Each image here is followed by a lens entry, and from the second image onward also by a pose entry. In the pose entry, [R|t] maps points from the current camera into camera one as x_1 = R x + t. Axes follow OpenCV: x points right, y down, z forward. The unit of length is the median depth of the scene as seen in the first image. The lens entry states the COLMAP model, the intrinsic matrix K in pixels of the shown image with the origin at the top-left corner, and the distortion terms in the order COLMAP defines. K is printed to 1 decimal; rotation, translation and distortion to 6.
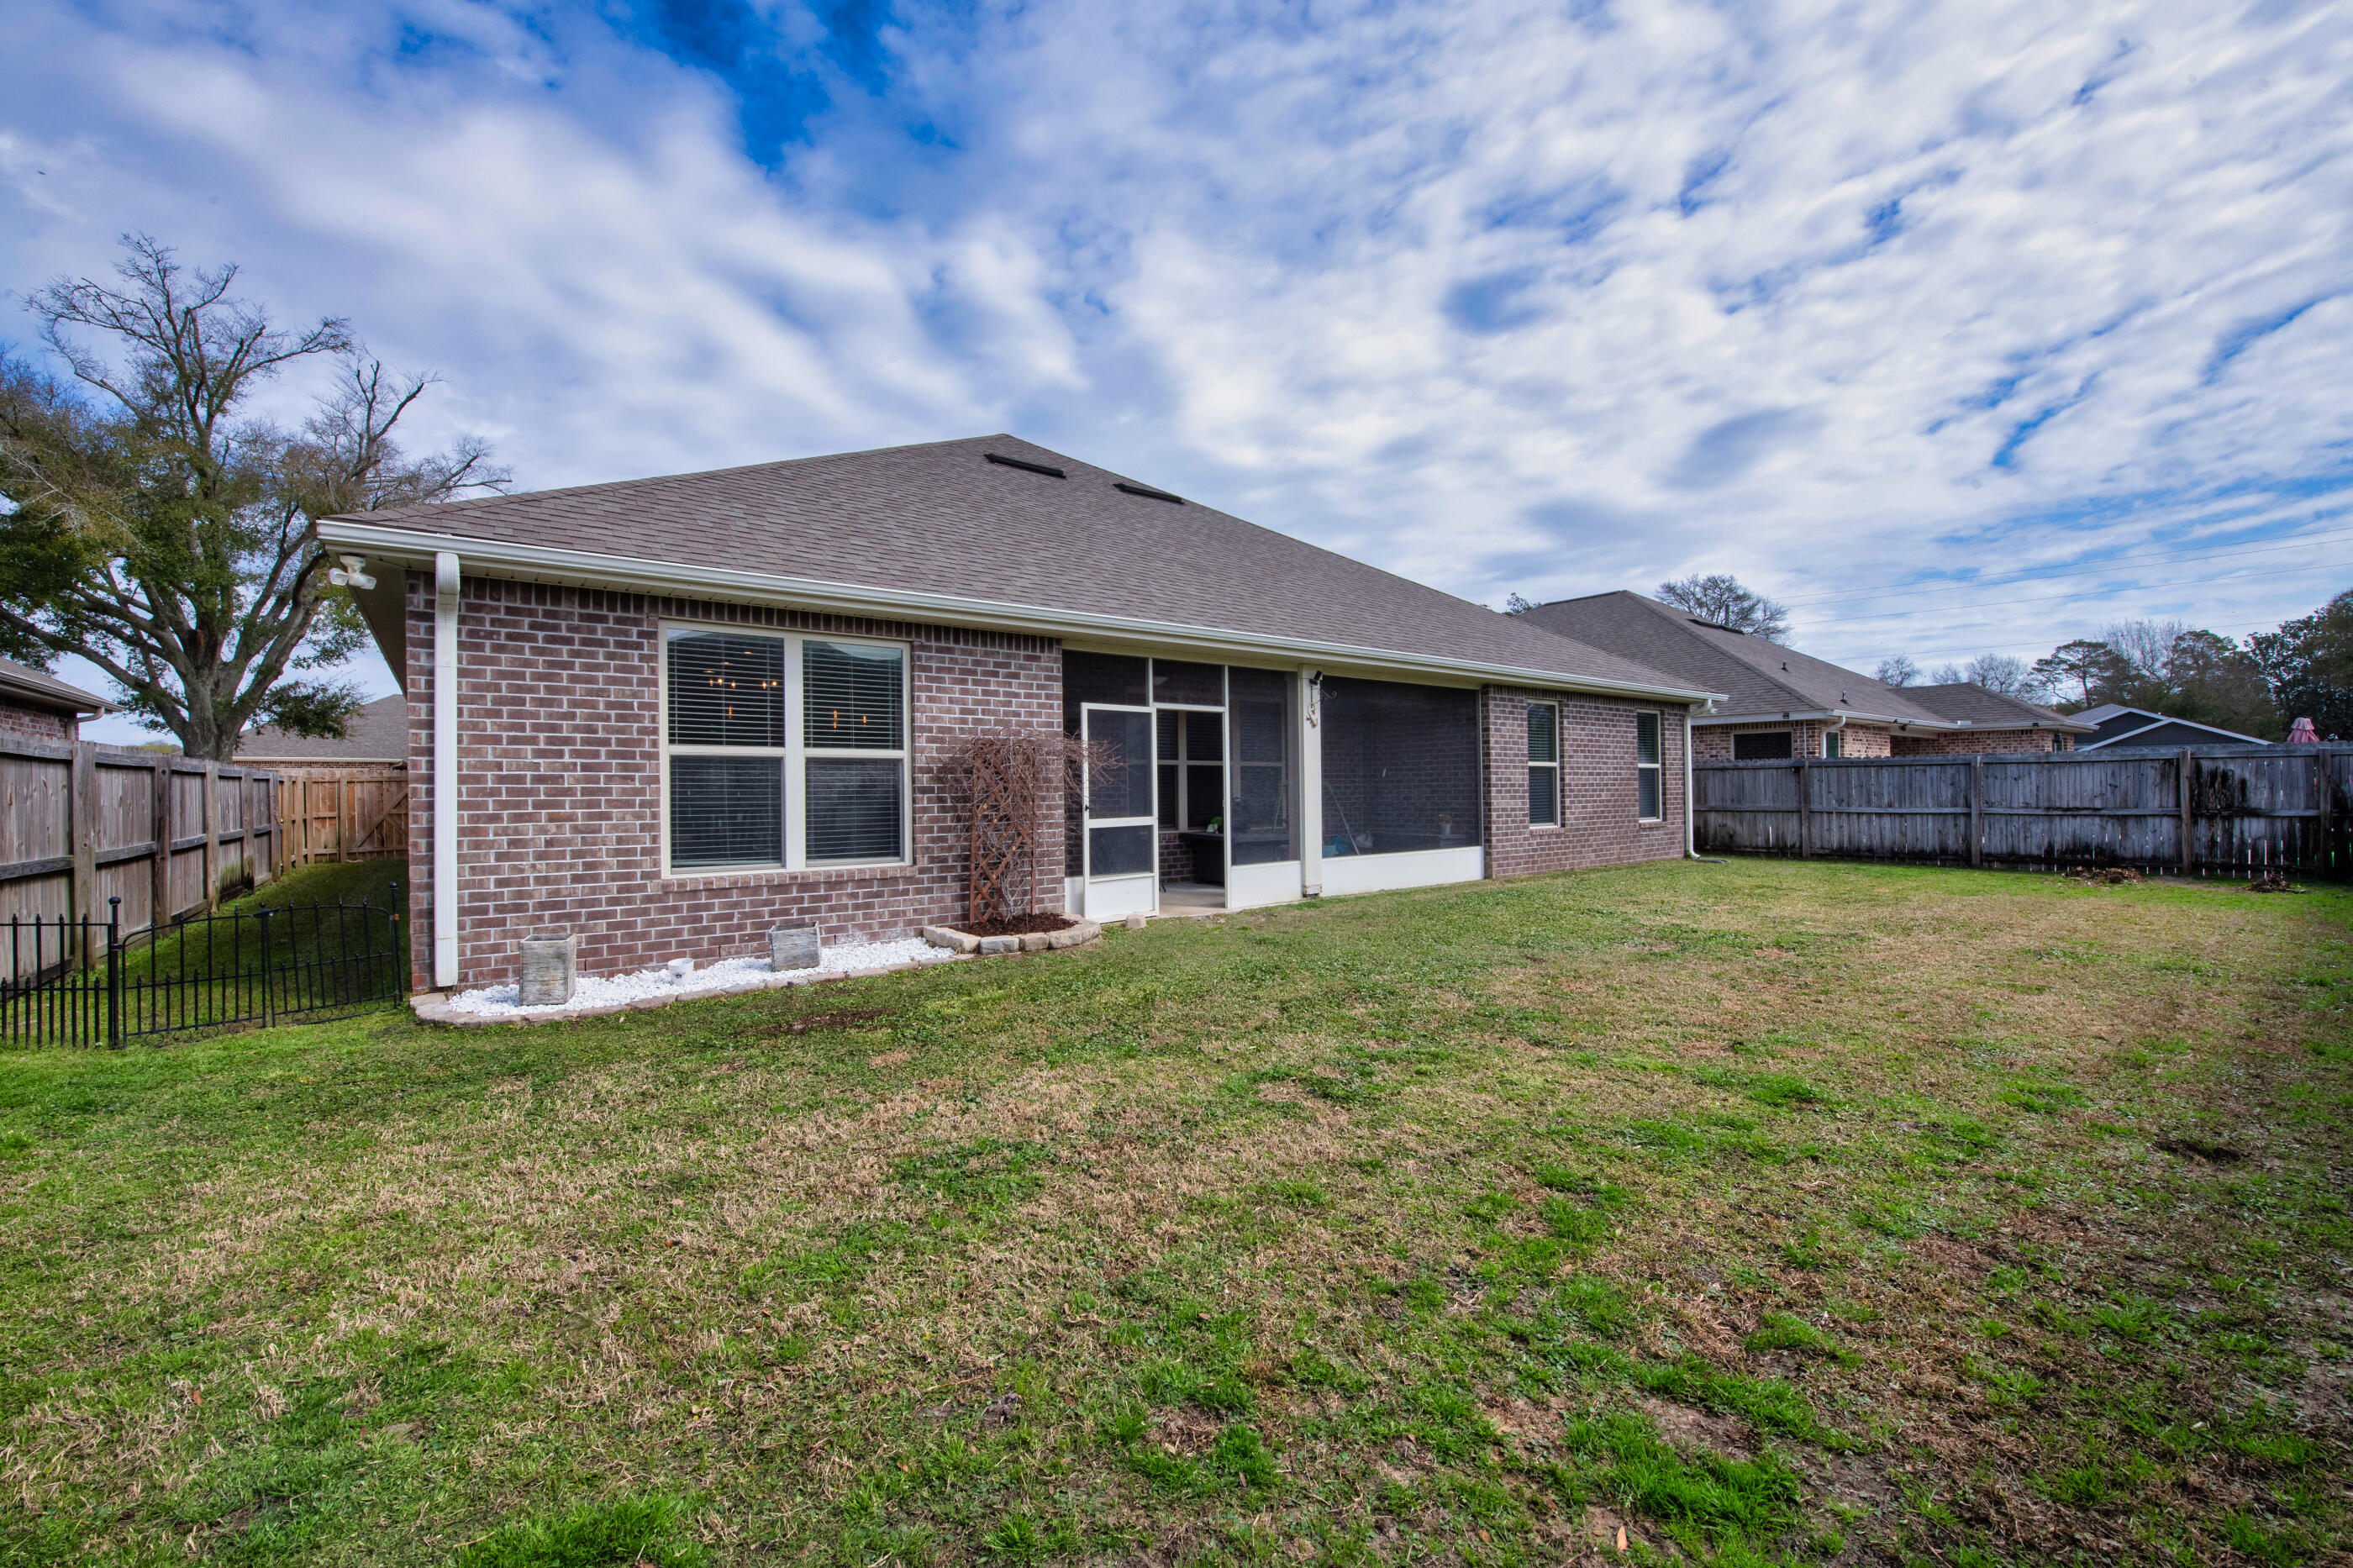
lens RADIAL K [[973.9, 0, 1201.4], [0, 973.9, 779.2], [0, 0, 1]] dist [0.008477, -0.000031]
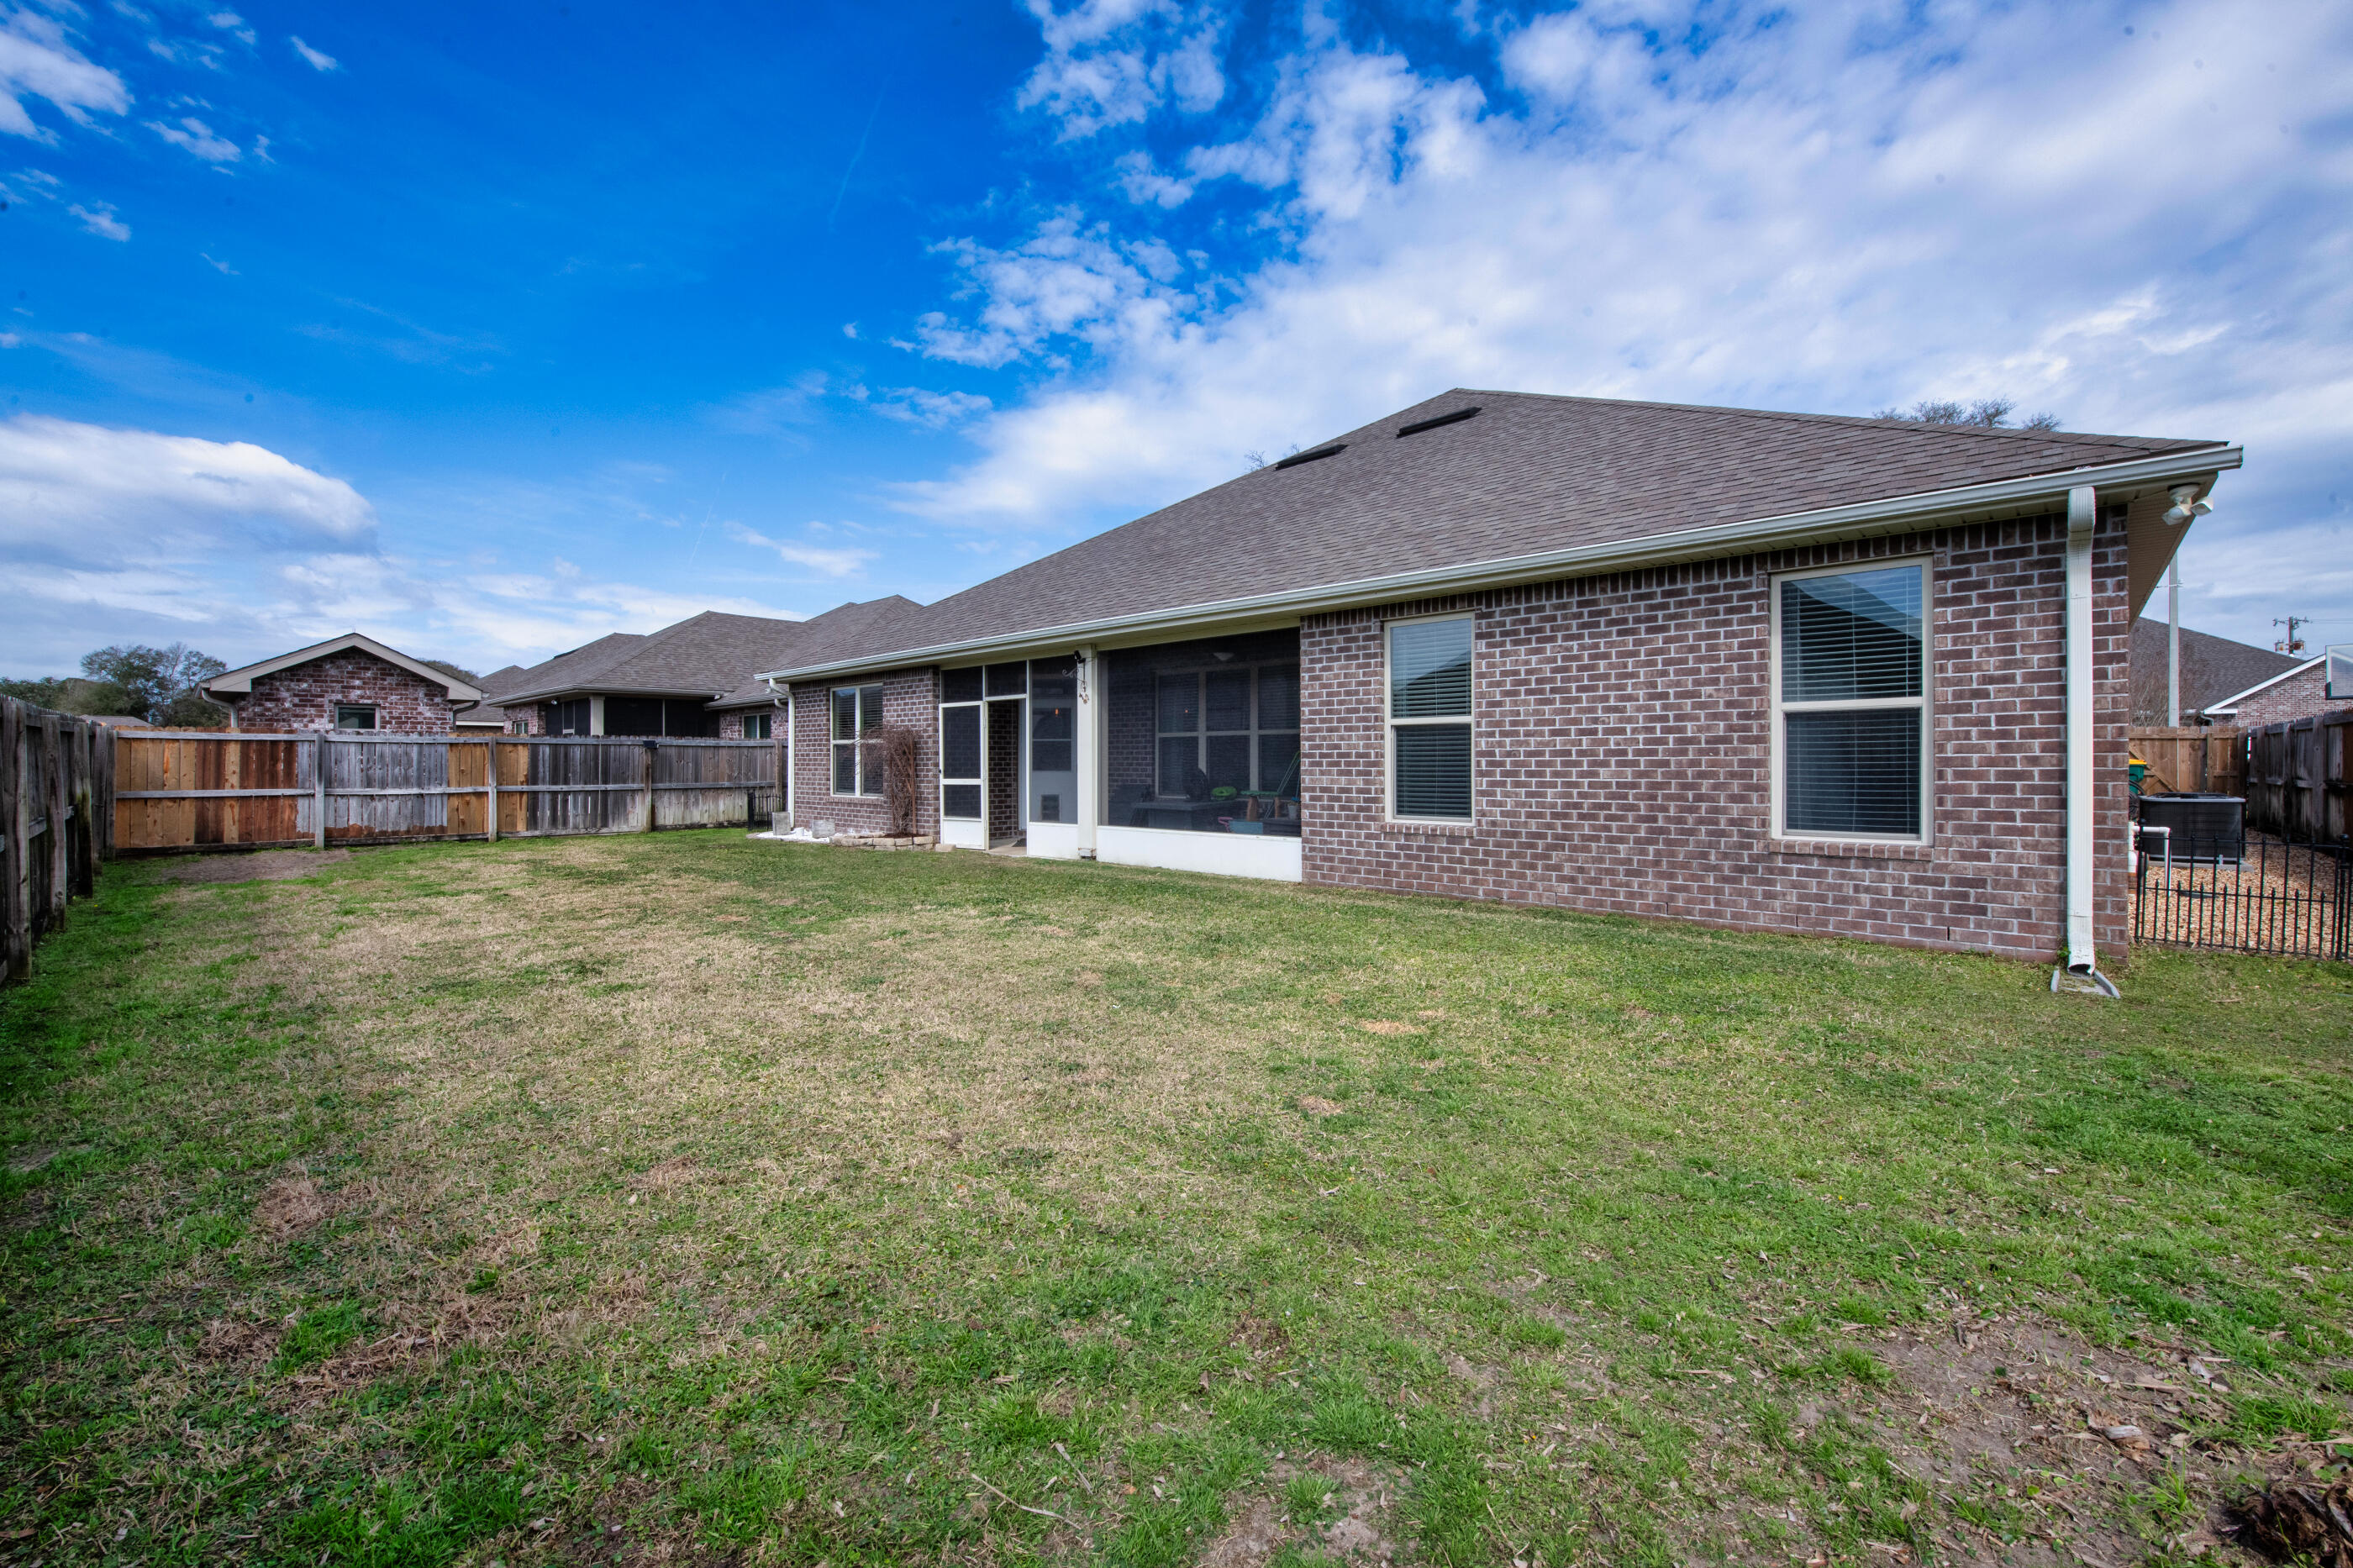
lens RADIAL K [[945.1, 0, 1160.9], [0, 945.1, 788.1], [0, 0, 1]] dist [0.004908, -0.000368]
pose [[0.139587, 0.038070, -0.989478, 1.153396], [0.018026, 0.998997, 0.040979, -0.000086], [0.990046, -0.023556, 0.138761, 0.925982]]
